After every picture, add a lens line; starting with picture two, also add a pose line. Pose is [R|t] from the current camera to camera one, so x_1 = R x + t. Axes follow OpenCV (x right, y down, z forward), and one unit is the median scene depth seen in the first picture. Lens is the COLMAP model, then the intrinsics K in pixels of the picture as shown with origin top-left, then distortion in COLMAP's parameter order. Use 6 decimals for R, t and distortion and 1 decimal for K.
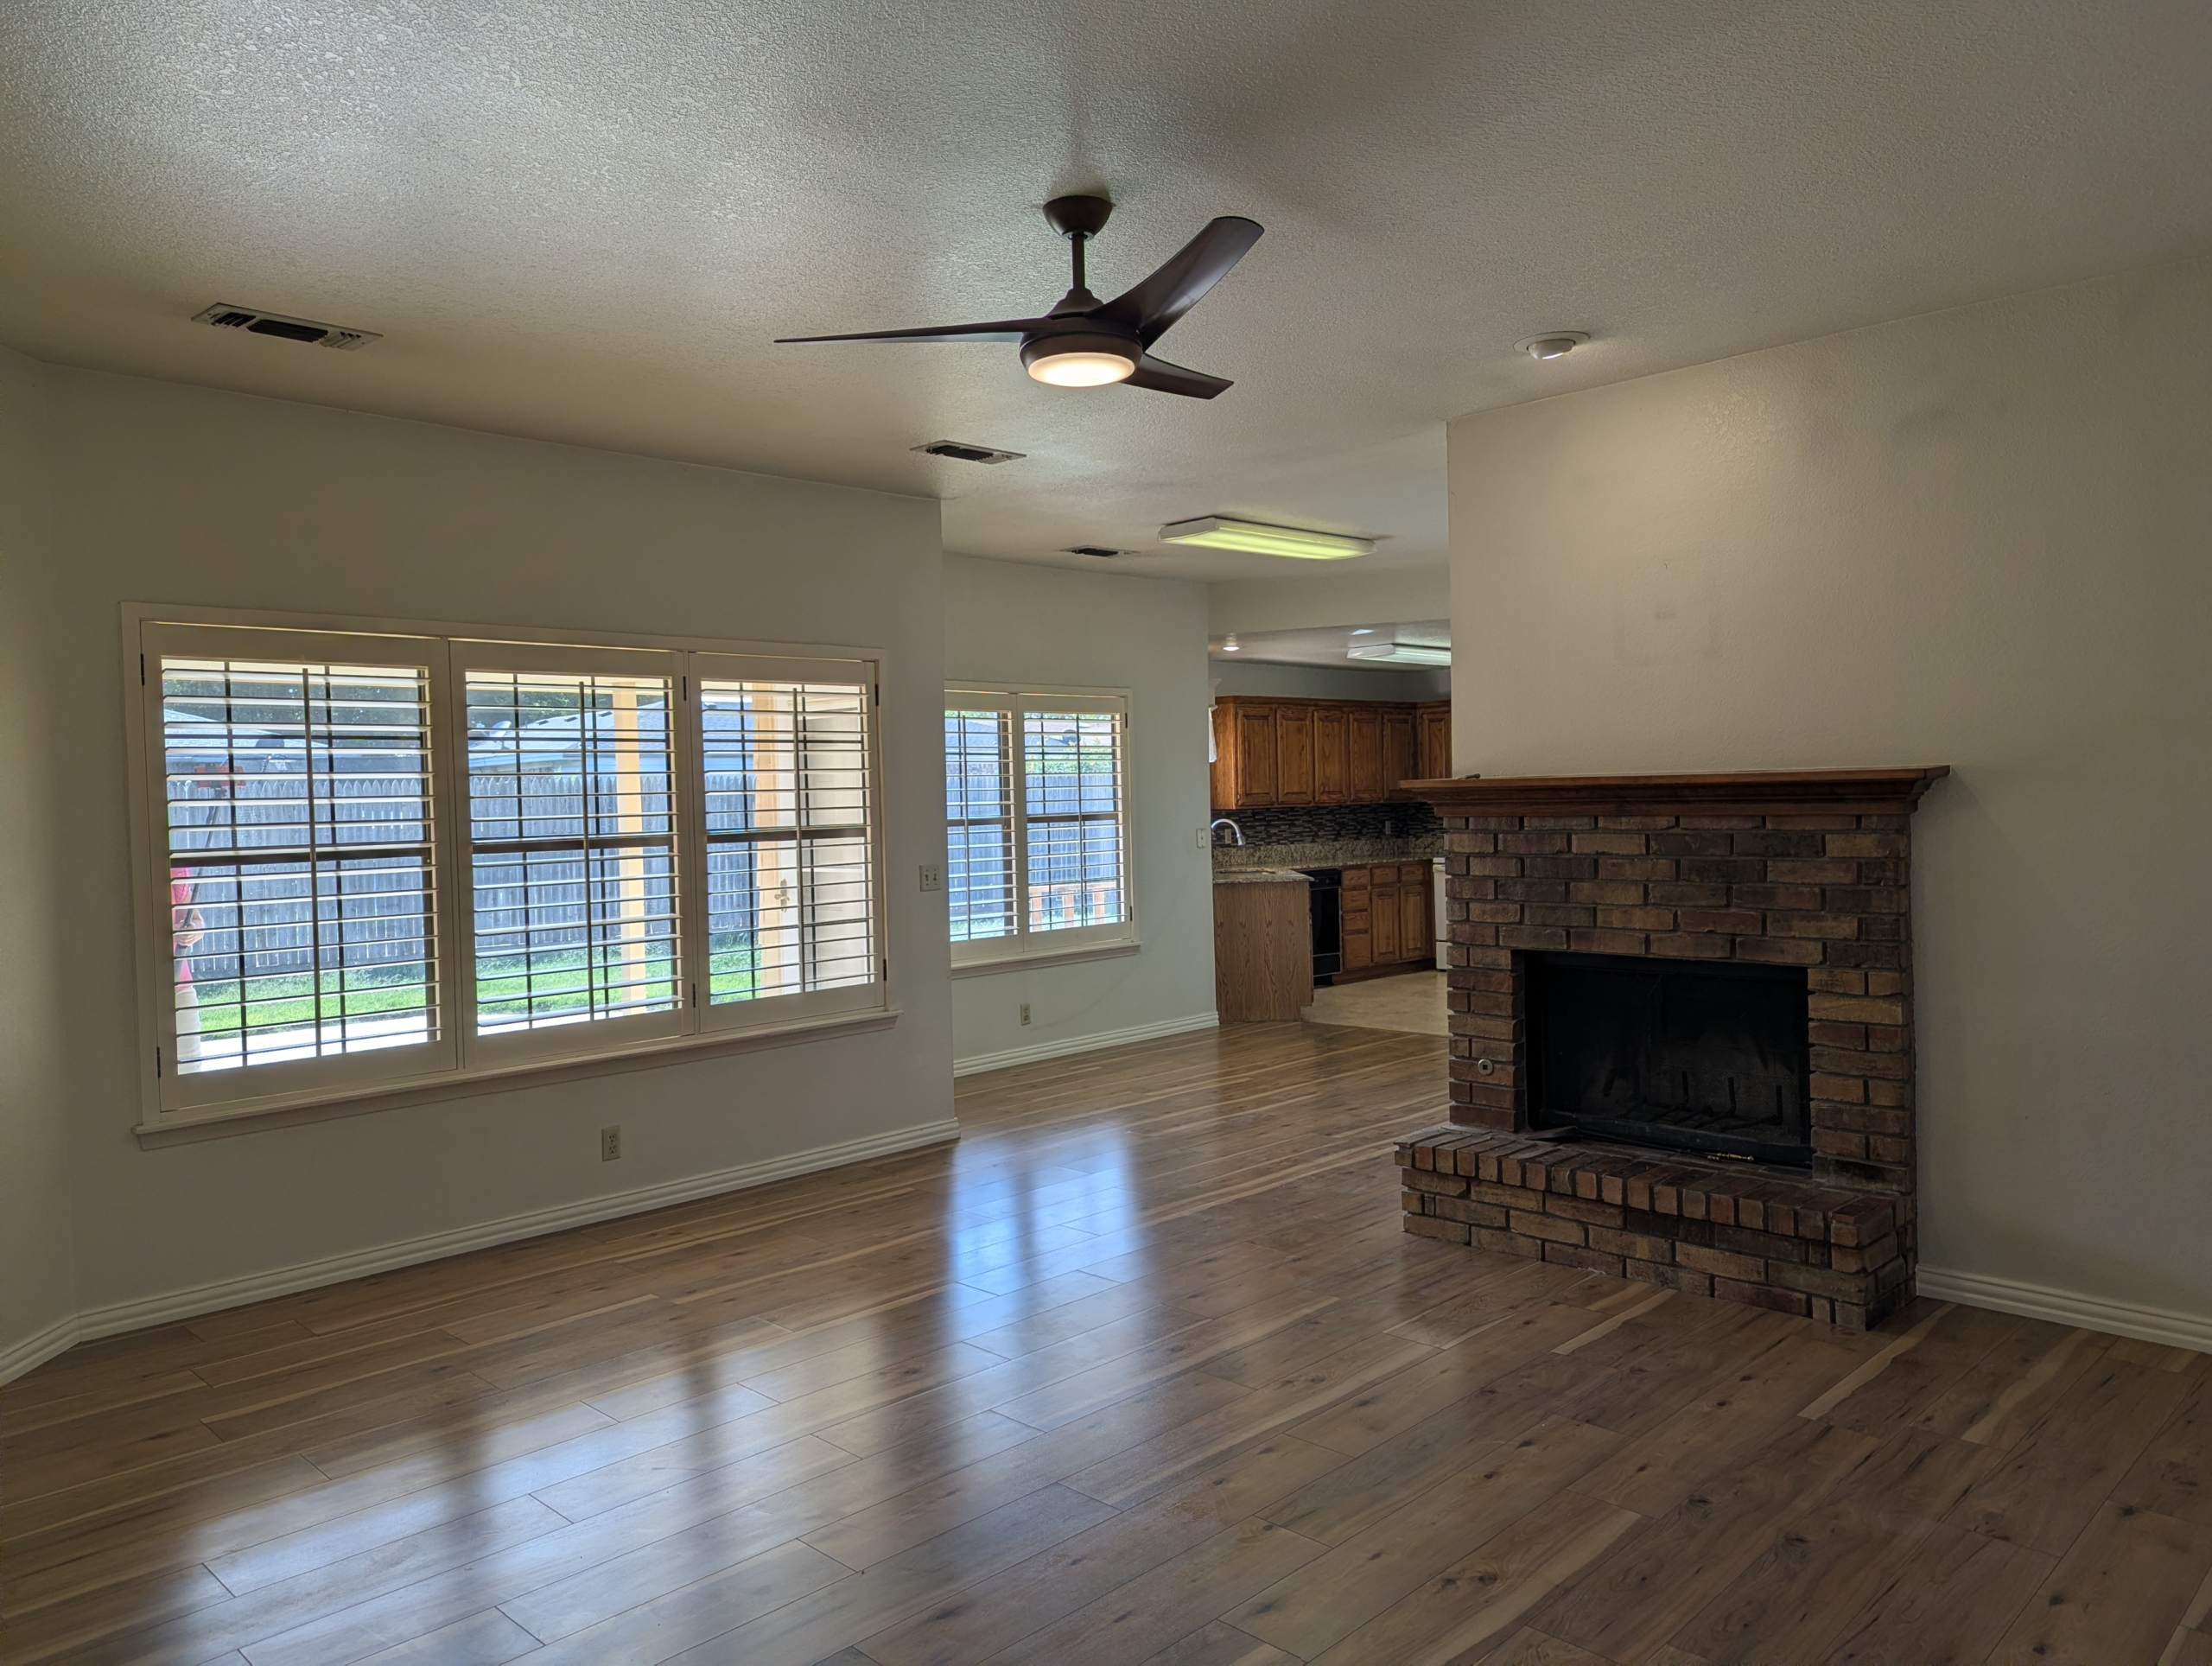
lens RADIAL K [[1566.0, 0, 1094.6], [0, 1566.0, 830.7], [0, 0, 1]] dist [0.049111, -0.015815]
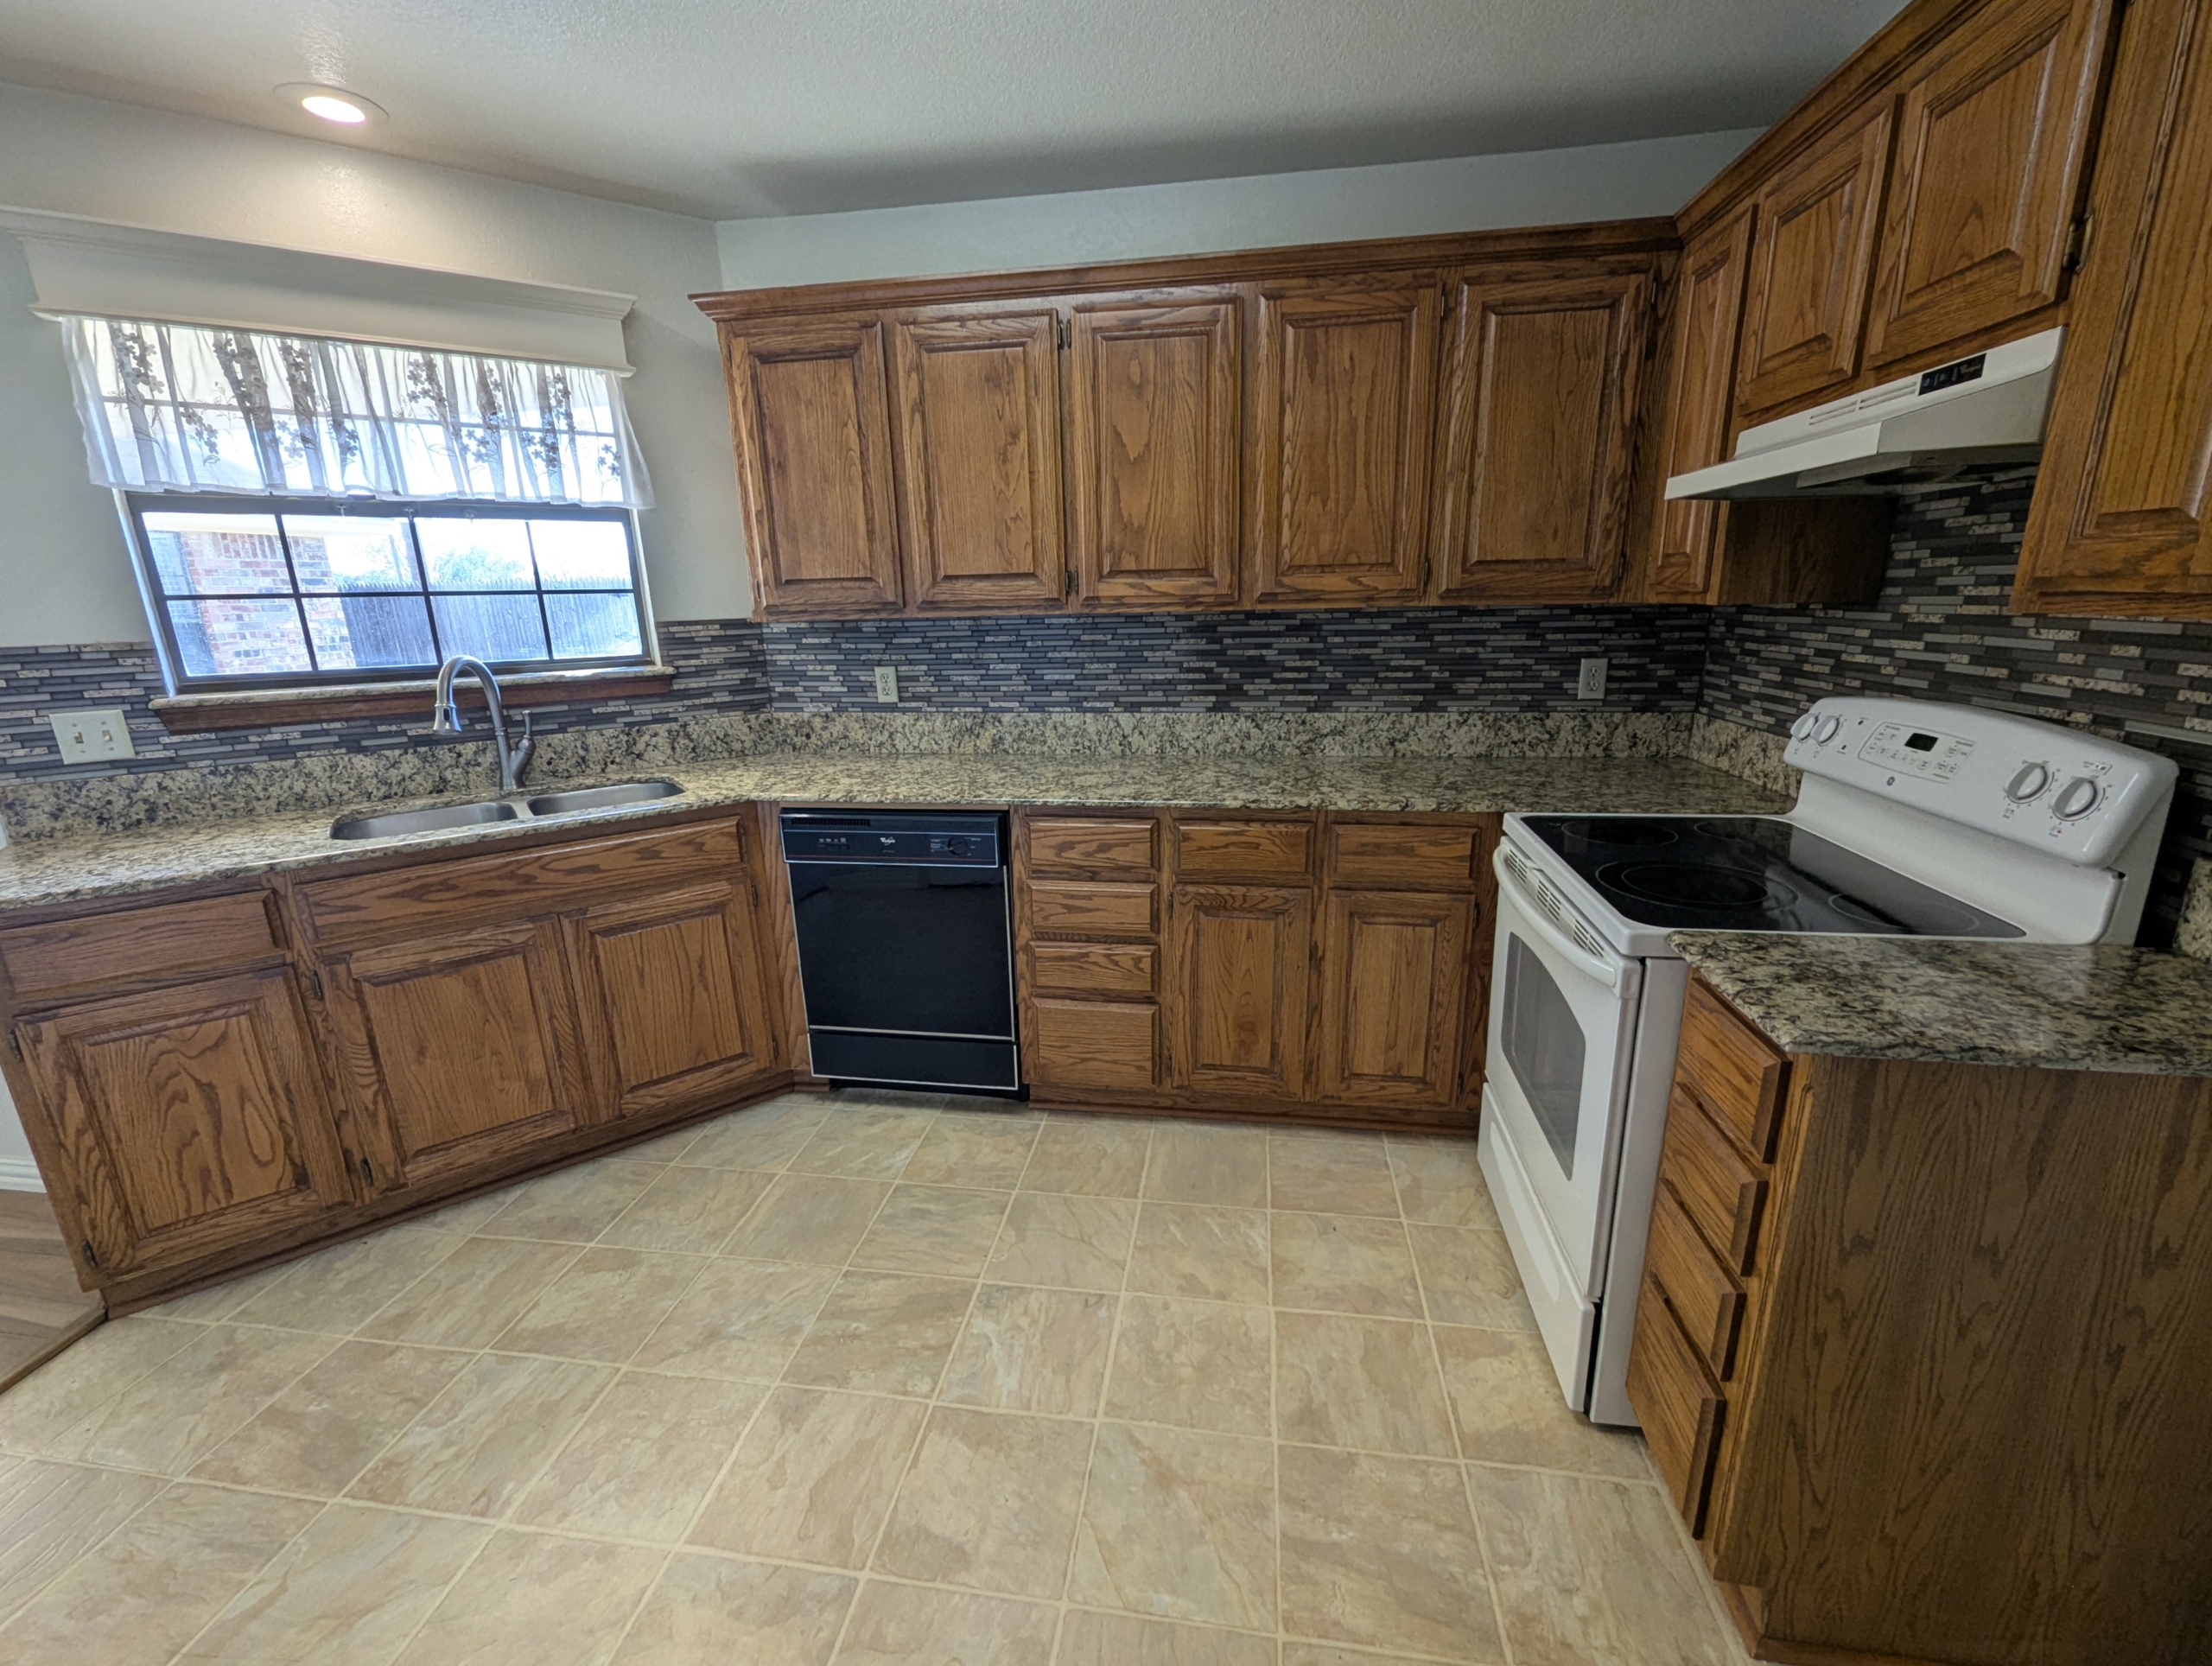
lens RADIAL K [[926.0, 0, 1103.2], [0, 926.0, 843.6], [0, 0, 1]] dist [0.004231, -0.001686]
pose [[0.581487, 0.224000, -0.782110, 0.760565], [-0.009990, 0.963242, 0.268450, -0.052956], [0.813494, -0.148287, 0.562351, 2.114348]]
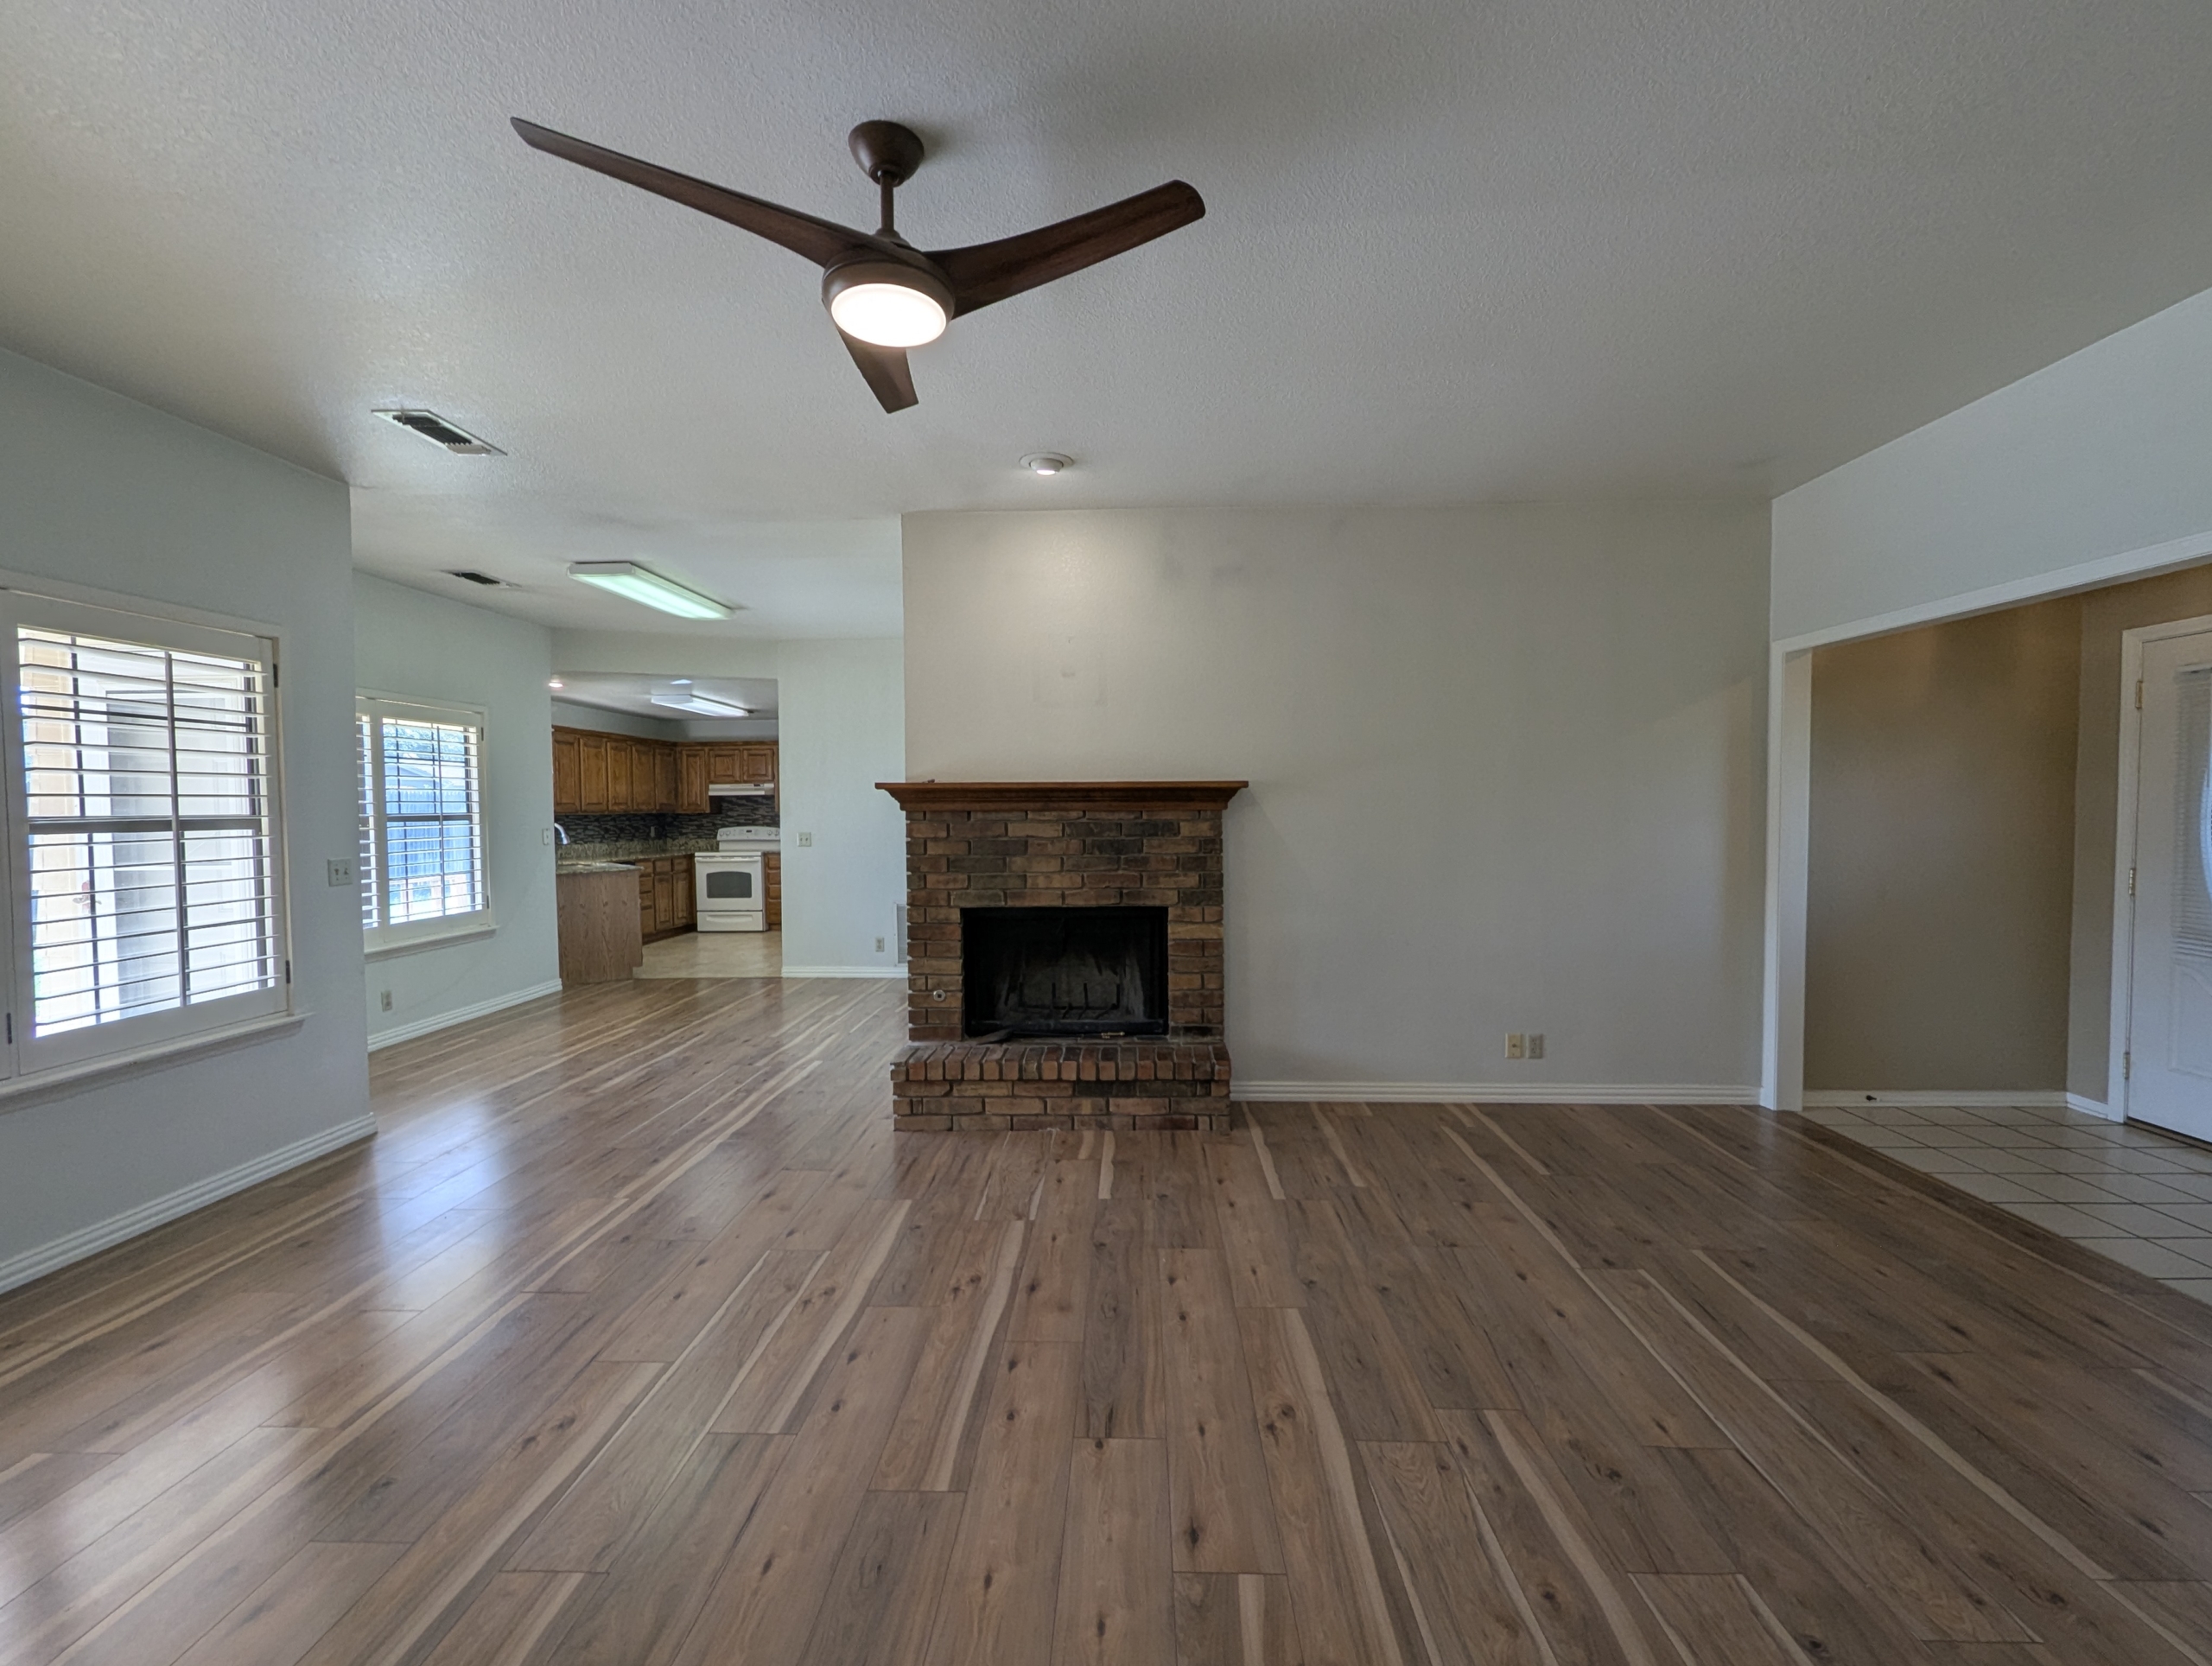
lens RADIAL K [[926.0, 0, 1114.6], [0, 926.0, 840.2], [0, 0, 1]] dist [0.004231, -0.001686]
pose [[0.727103, -0.006565, 0.686497, -0.203340], [0.006660, 0.999975, 0.002510, 0.016304], [-0.686496, 0.002747, 0.727128, 0.341092]]
